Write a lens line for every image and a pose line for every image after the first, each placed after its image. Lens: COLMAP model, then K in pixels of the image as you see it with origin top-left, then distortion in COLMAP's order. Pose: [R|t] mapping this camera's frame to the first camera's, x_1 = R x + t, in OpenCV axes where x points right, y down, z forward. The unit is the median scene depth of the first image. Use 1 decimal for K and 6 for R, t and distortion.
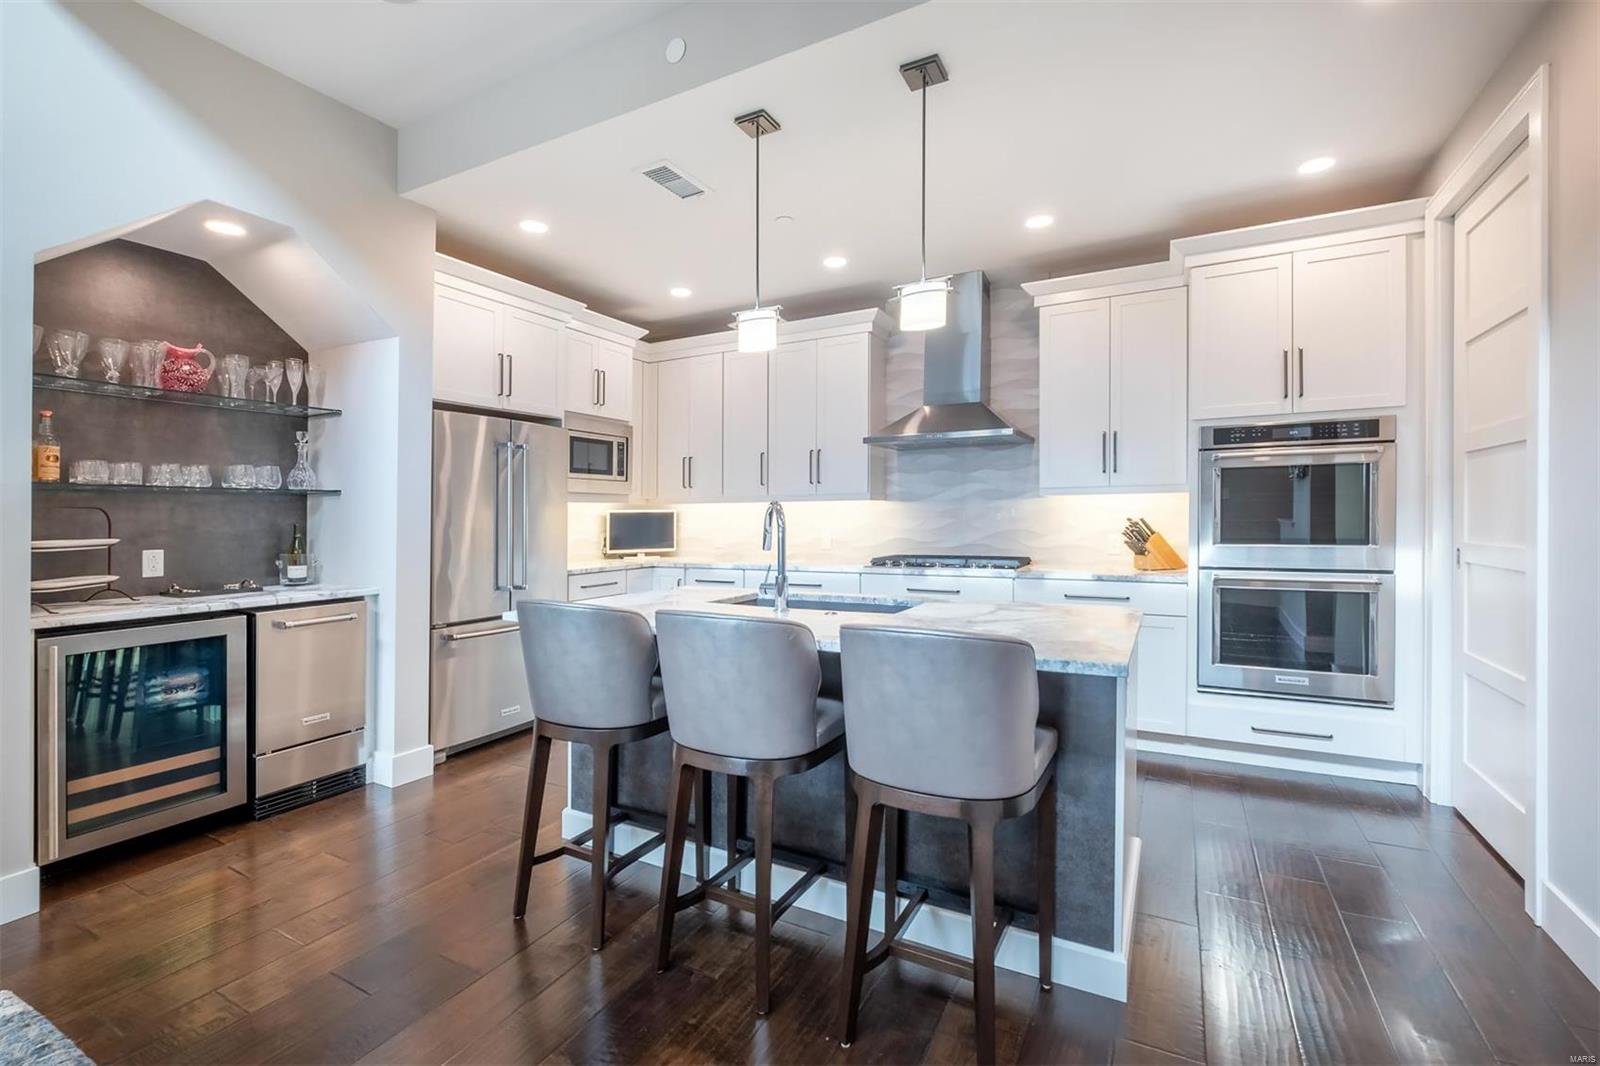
lens RADIAL K [[706.5, 0, 796.2], [0, 706.5, 511.1], [0, 0, 1]] dist [-0.004614, -0.000147]
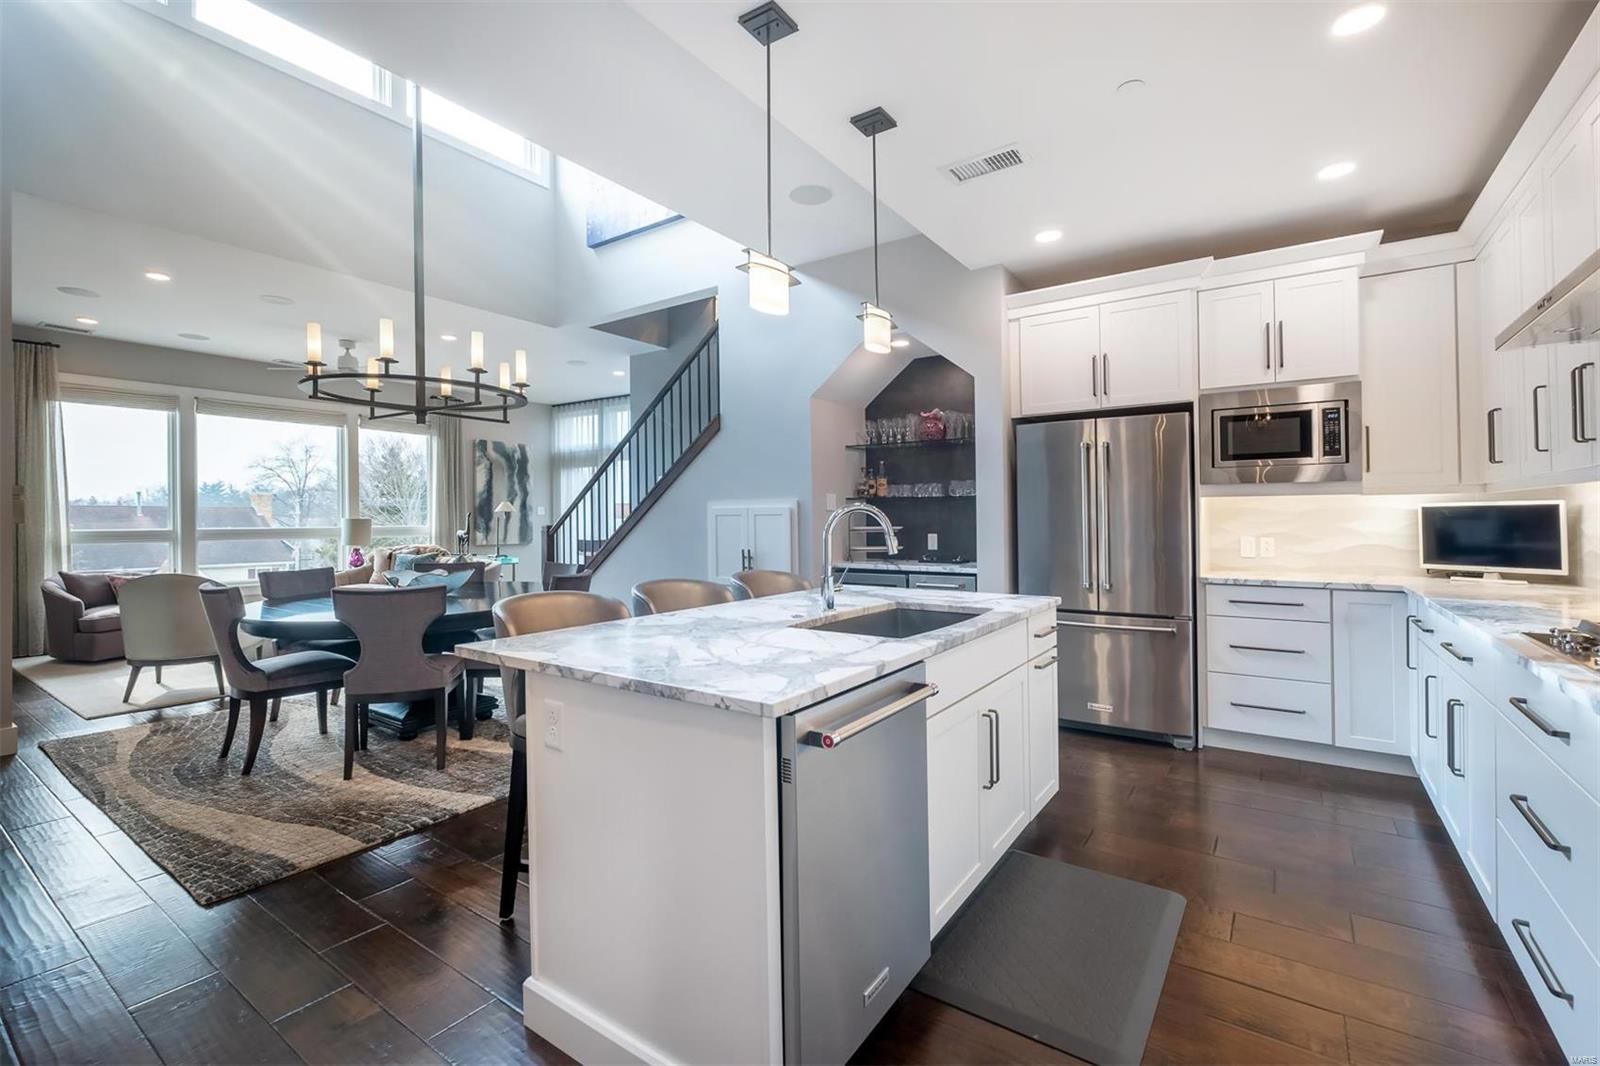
lens RADIAL K [[706.5, 0, 796.2], [0, 706.5, 511.1], [0, 0, 1]] dist [-0.004614, -0.000147]
pose [[-0.117079, -0.000150, -0.993123, 0.728881], [0.013445, 0.999908, -0.001736, -0.001258], [0.993032, -0.013555, -0.117067, 0.778225]]
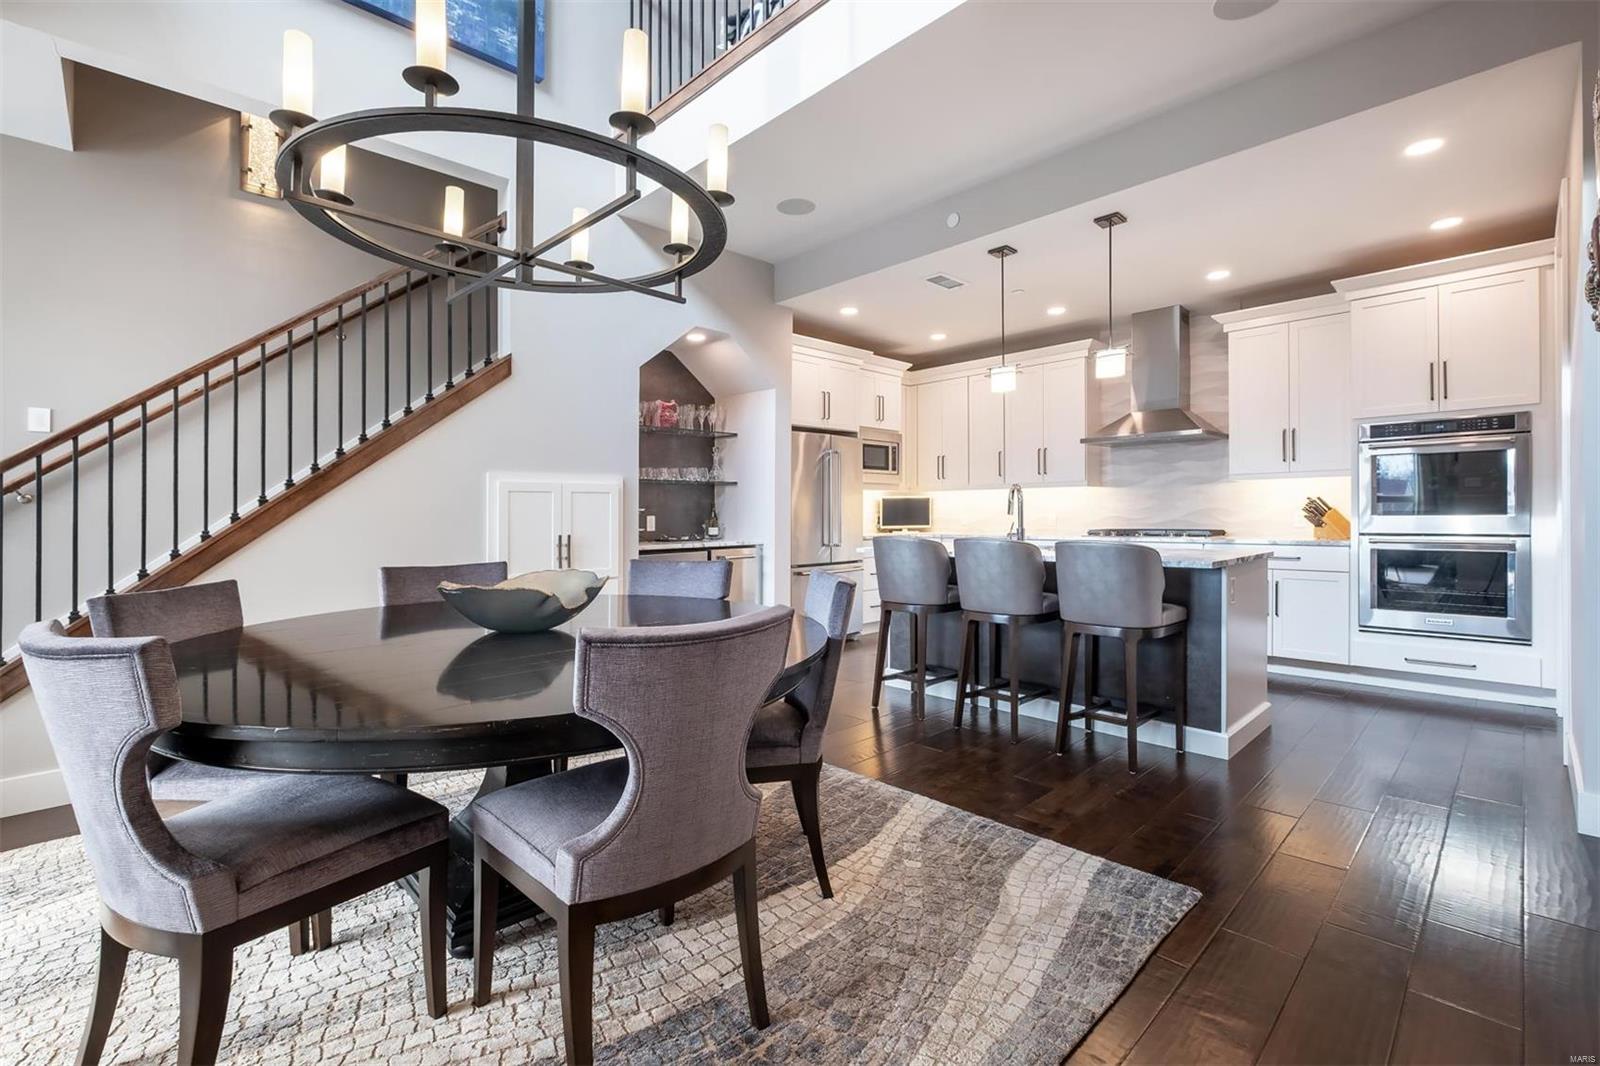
lens RADIAL K [[714.2, 0, 795.5], [0, 714.2, 498.5], [0, 0, 1]] dist [-0.000827, 0.000066]
pose [[0.952731, -0.005647, -0.303764, -0.010604], [0.001979, 0.999921, -0.012379, 0.030054], [0.303810, 0.011192, 0.952667, -0.553299]]
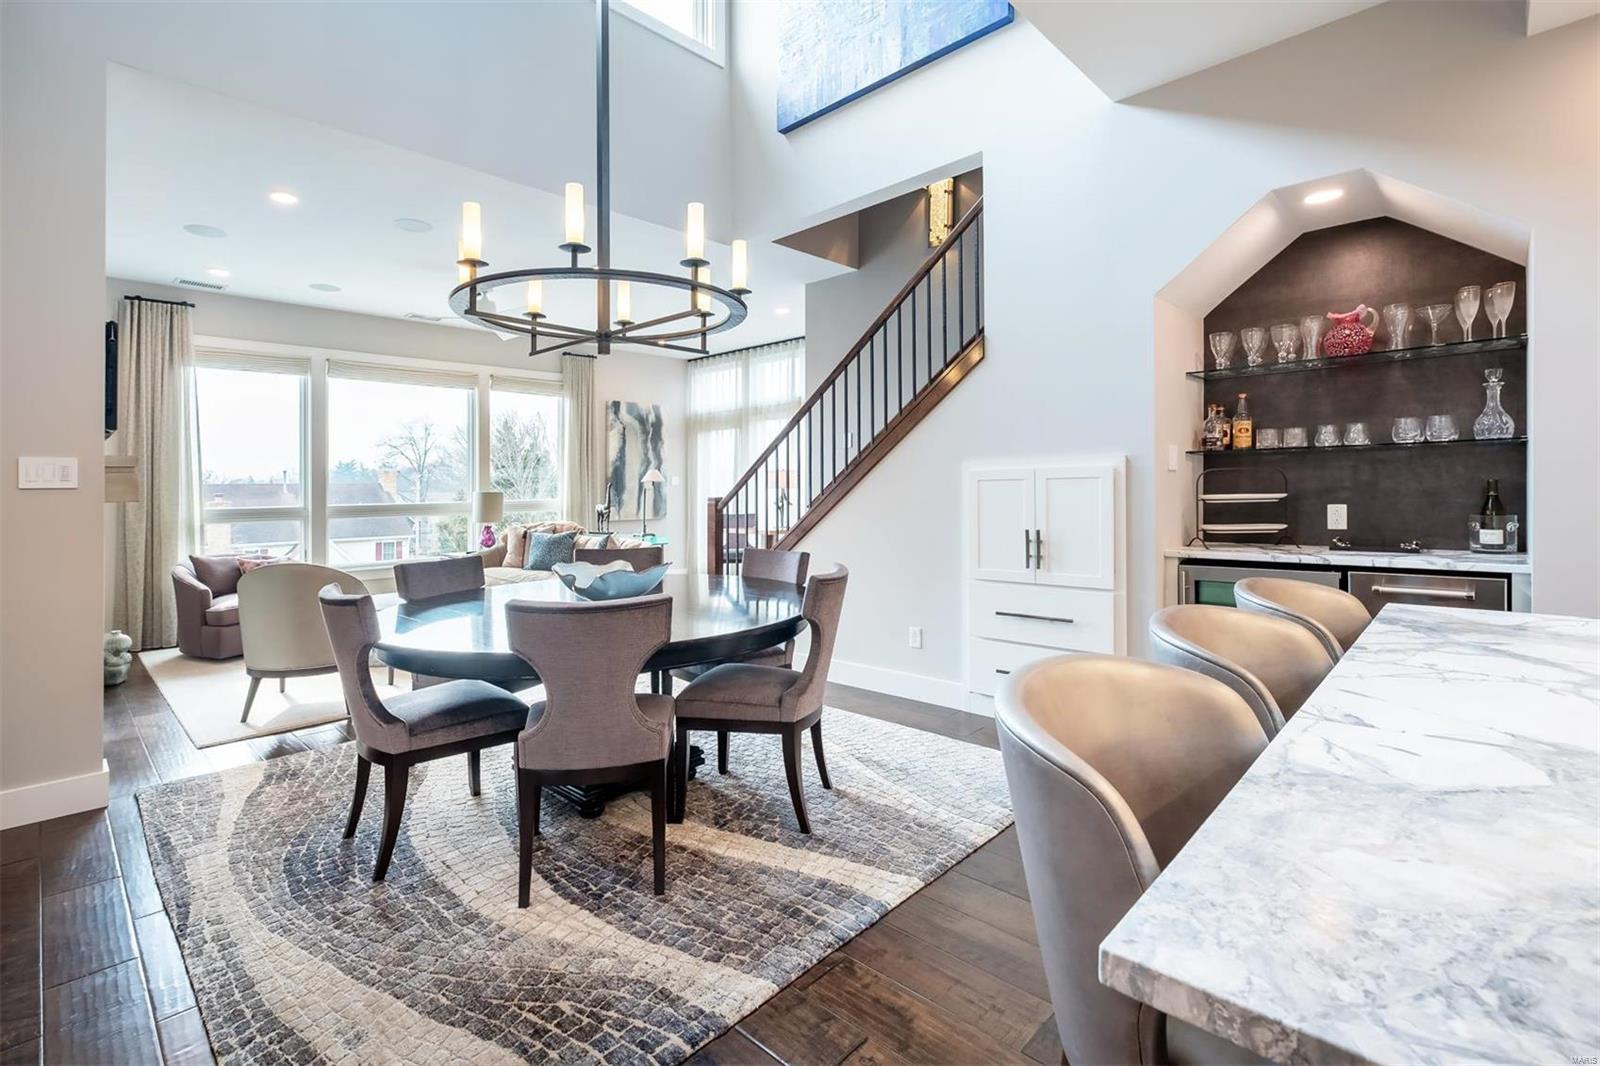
lens RADIAL K [[742.8, 0, 759.9], [0, 742.8, 460.1], [0, 0, 1]] dist [-0.003988, -0.000632]
pose [[-0.296514, -0.023991, -0.954727, 0.392333], [0.026904, 0.999078, -0.033462, 0.001036], [0.954649, -0.035608, -0.295595, 0.438364]]
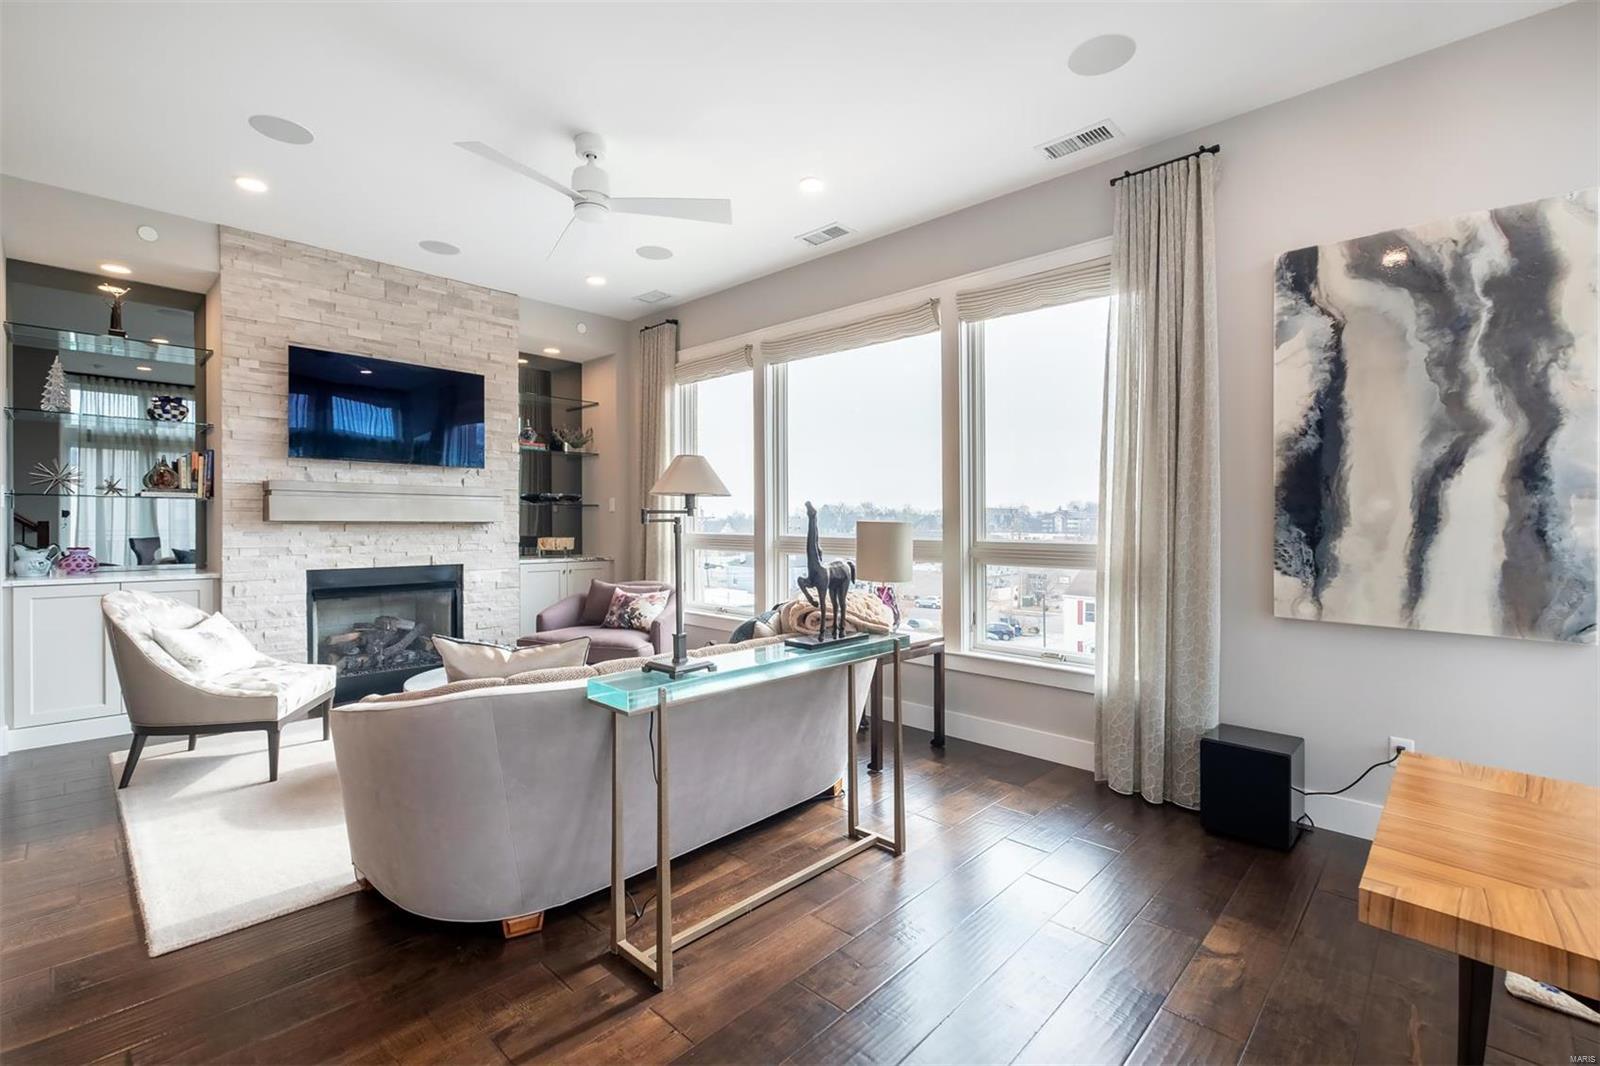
lens RADIAL K [[706.5, 0, 796.2], [0, 706.5, 511.1], [0, 0, 1]] dist [-0.004614, -0.000147]
pose [[-0.963196, 0.004034, 0.268770, -1.716699], [-0.001433, 0.999796, -0.020141, 0.006457], [-0.268797, -0.019784, -0.962994, 0.091357]]
